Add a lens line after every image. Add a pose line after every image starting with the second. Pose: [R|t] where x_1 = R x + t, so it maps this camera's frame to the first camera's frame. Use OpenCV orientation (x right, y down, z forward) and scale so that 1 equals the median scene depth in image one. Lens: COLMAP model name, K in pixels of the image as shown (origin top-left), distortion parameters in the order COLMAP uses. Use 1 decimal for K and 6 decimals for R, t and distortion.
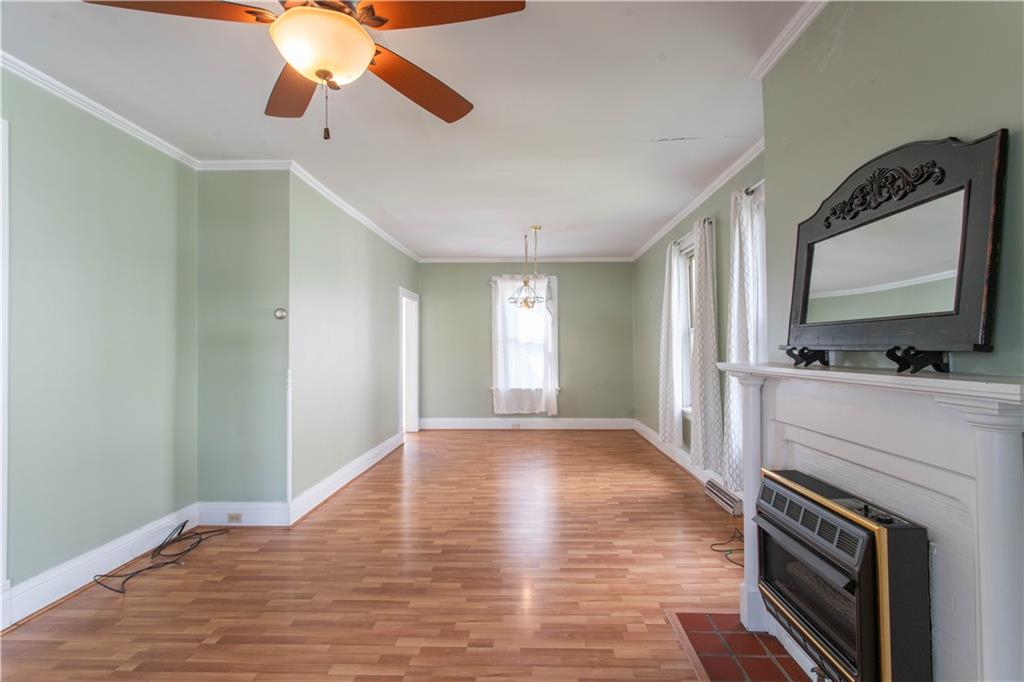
lens RADIAL K [[486.2, 0, 516.5], [0, 486.2, 342.6], [0, 0, 1]] dist [-0.002349, 0.003479]
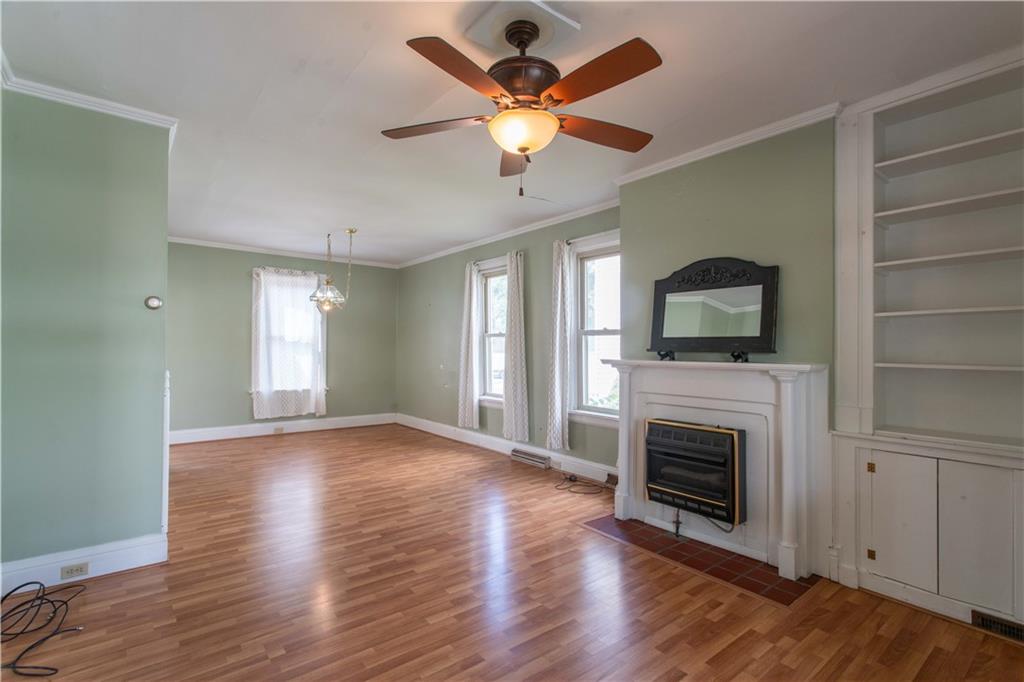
lens RADIAL K [[486.2, 0, 519.9], [0, 486.2, 342.5], [0, 0, 1]] dist [-0.002349, 0.003479]
pose [[0.758535, 0.017535, 0.651397, -0.550203], [-0.017449, 0.999826, -0.006596, 0.001604], [-0.651399, -0.006362, 0.758709, -0.016505]]
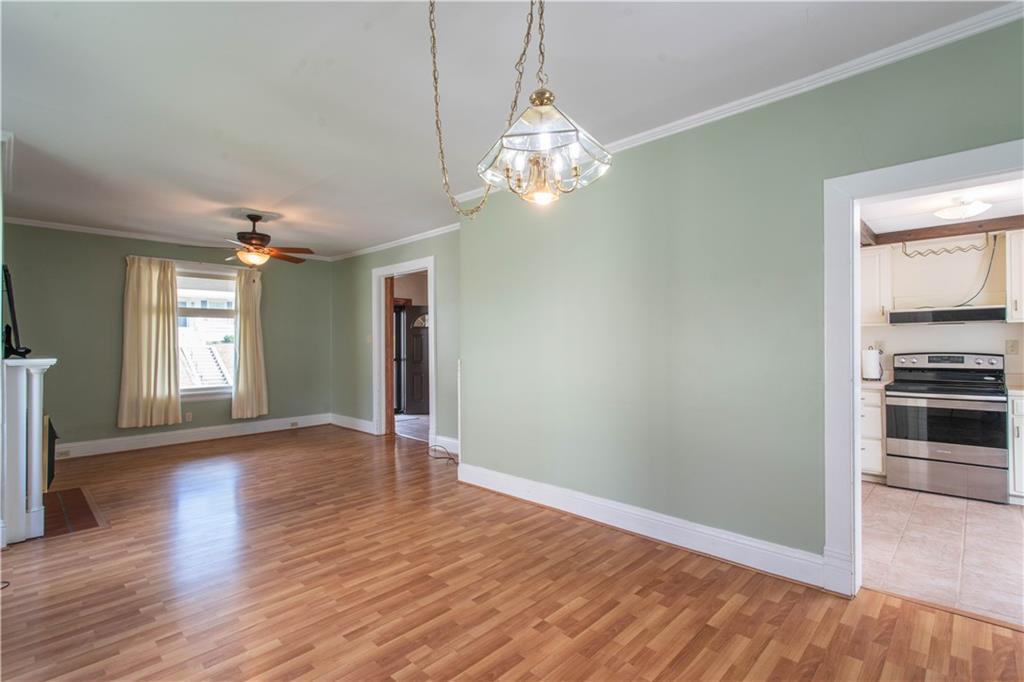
lens RADIAL K [[486.2, 0, 518.2], [0, 486.2, 333.0], [0, 0, 1]] dist [-0.002349, 0.003479]
pose [[-0.665491, -0.003635, -0.746397, 0.390137], [0.021883, 0.999463, -0.024379, 0.020695], [0.746085, -0.032558, -0.665055, 1.968647]]
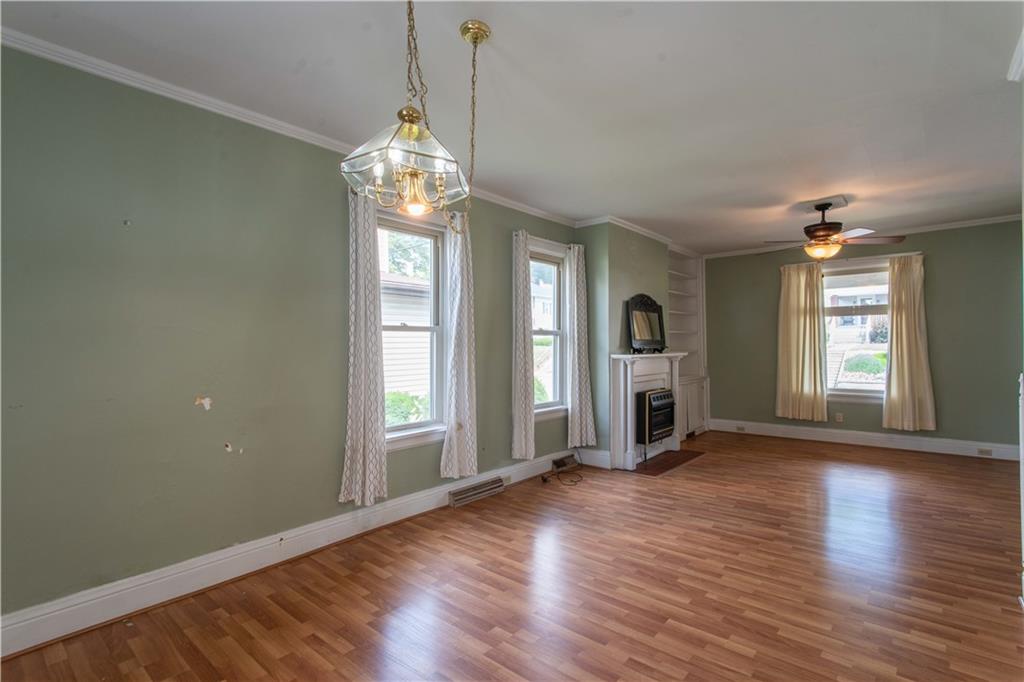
lens RADIAL K [[486.2, 0, 515.3], [0, 486.2, 339.7], [0, 0, 1]] dist [-0.002349, 0.003479]
pose [[-0.780433, 0.020497, 0.624903, -0.338313], [0.003942, 0.999604, -0.027864, 0.022098], [-0.625227, -0.019282, -0.780205, 1.986619]]
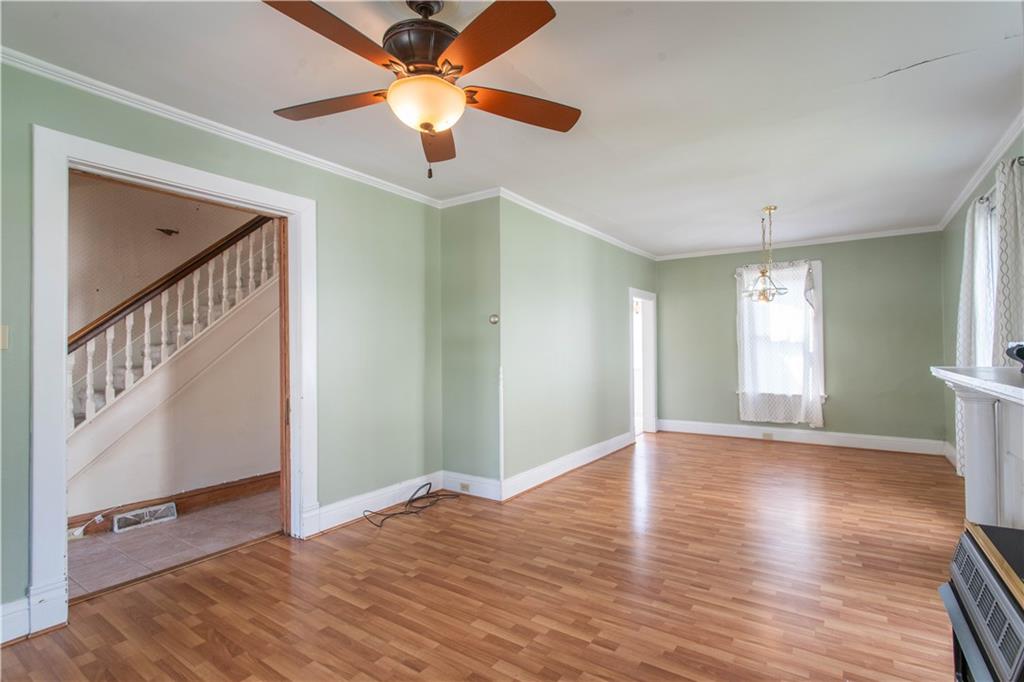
lens RADIAL K [[486.2, 0, 514.7], [0, 486.2, 342.6], [0, 0, 1]] dist [-0.002349, 0.003479]
pose [[0.841166, -0.010299, -0.540679, 0.191196], [0.010784, 0.999939, -0.002270, 0.000111], [0.540670, -0.003922, 0.841226, 0.037166]]
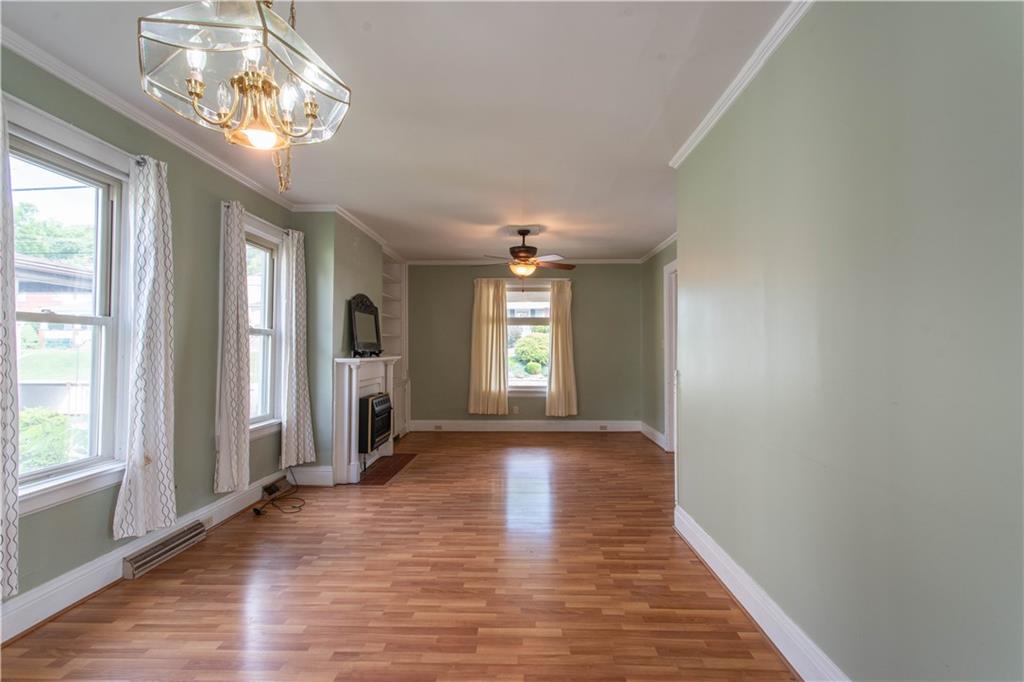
lens RADIAL K [[486.2, 0, 516.4], [0, 486.2, 340.5], [0, 0, 1]] dist [-0.002349, 0.003479]
pose [[-0.999949, 0.005134, -0.008654, -0.131314], [0.005396, 0.999520, -0.030514, 0.021699], [0.008493, -0.030560, -0.999497, 1.990420]]
